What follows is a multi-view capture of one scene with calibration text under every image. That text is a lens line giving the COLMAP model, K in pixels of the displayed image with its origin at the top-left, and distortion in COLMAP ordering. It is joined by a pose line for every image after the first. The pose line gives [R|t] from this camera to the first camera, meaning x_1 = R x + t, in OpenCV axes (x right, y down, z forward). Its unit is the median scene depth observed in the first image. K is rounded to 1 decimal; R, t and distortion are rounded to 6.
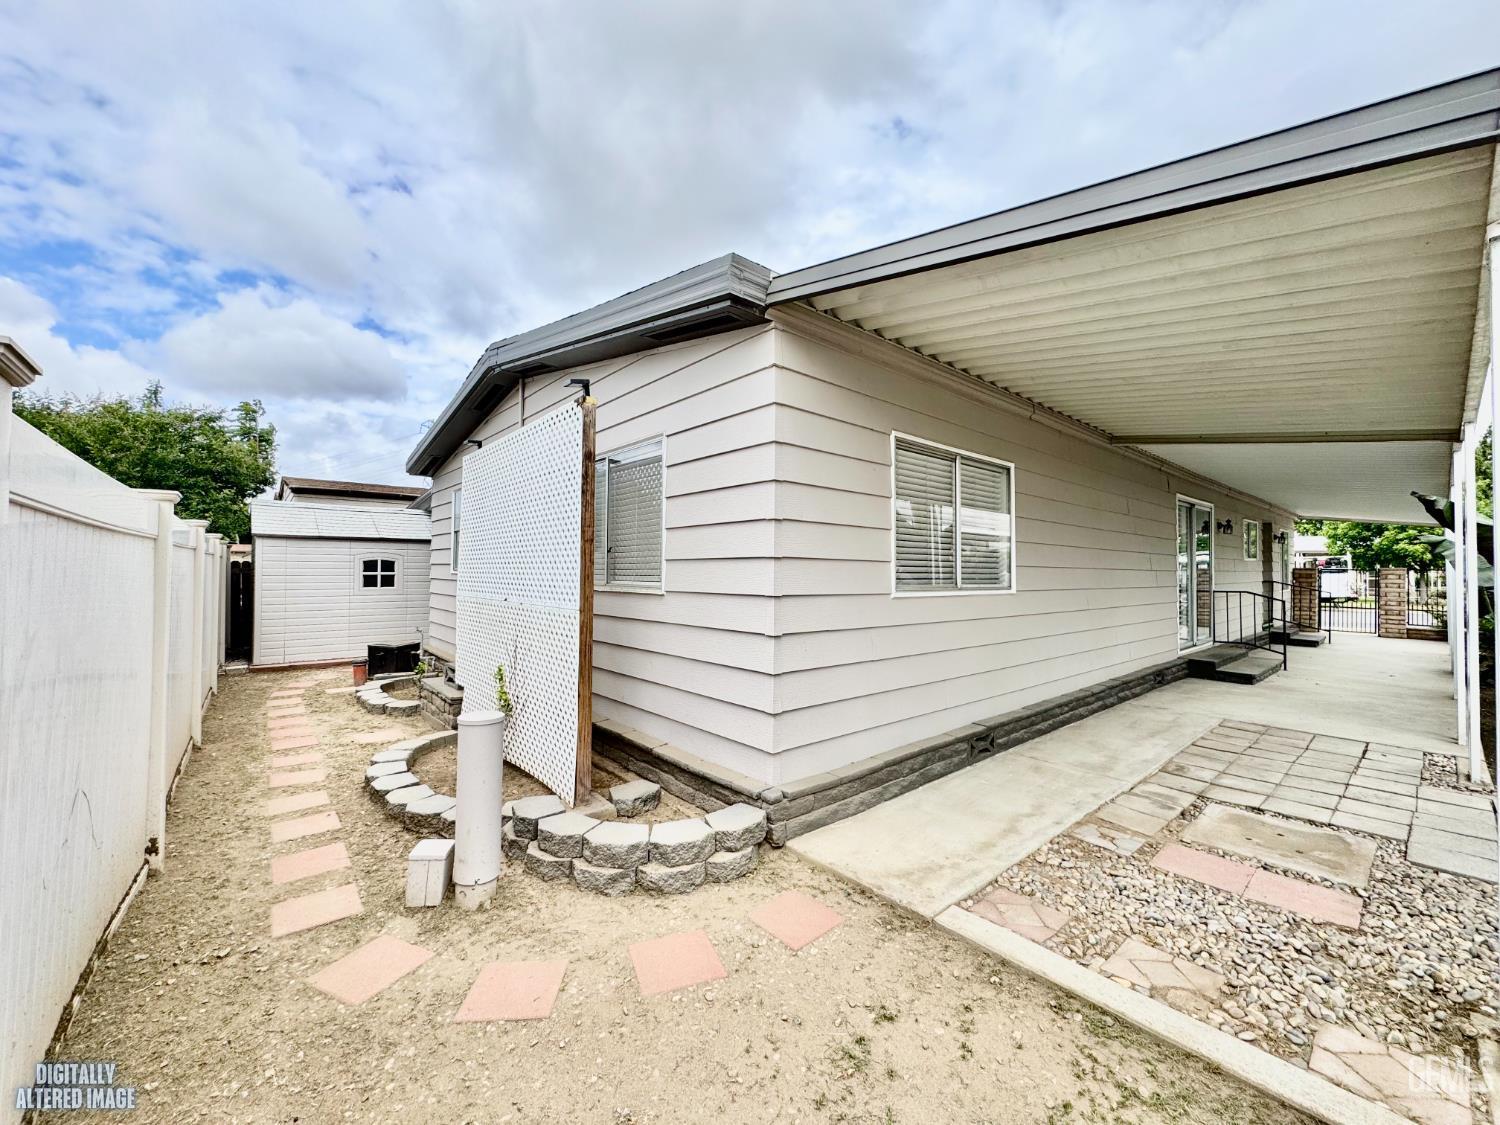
lens RADIAL K [[602.3, 0, 750.1], [0, 602.3, 567.1], [0, 0, 1]] dist [-0.004840, 0.000849]
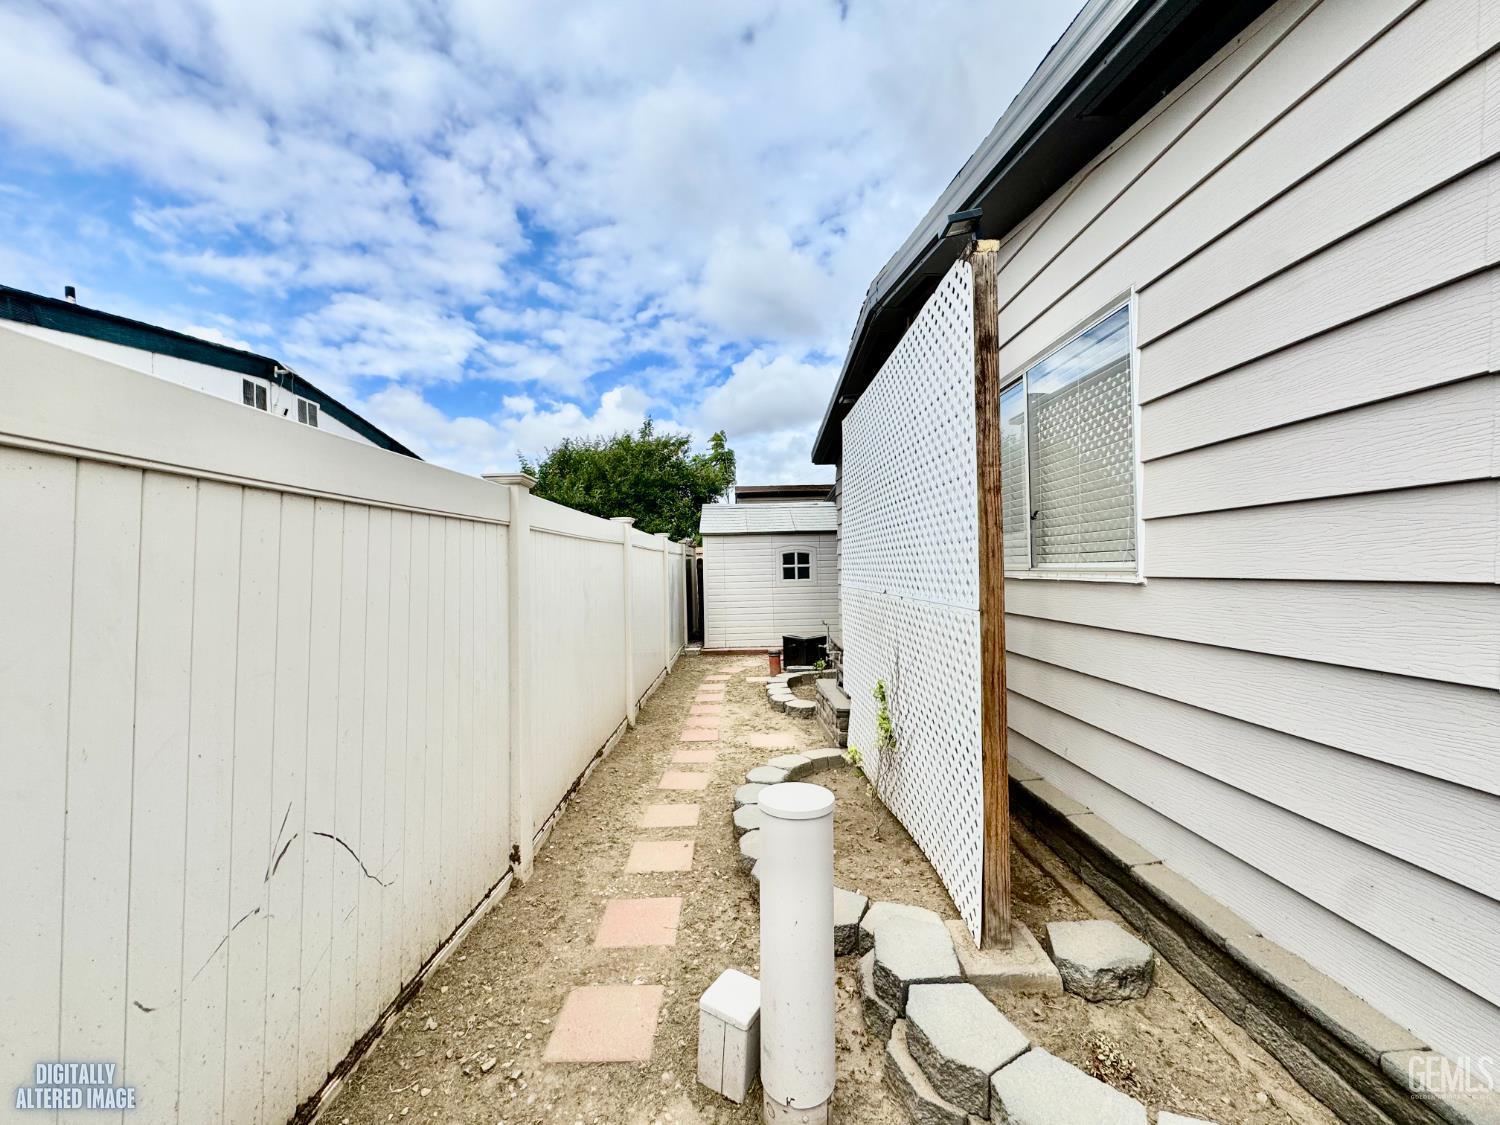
lens RADIAL K [[602.3, 0, 744.4], [0, 602.3, 557.7], [0, 0, 1]] dist [-0.004840, 0.000849]
pose [[0.773322, -0.032601, -0.633175, -0.075862], [0.031207, 0.999424, -0.013344, 0.018274], [0.633245, -0.009441, 0.773894, 0.345257]]
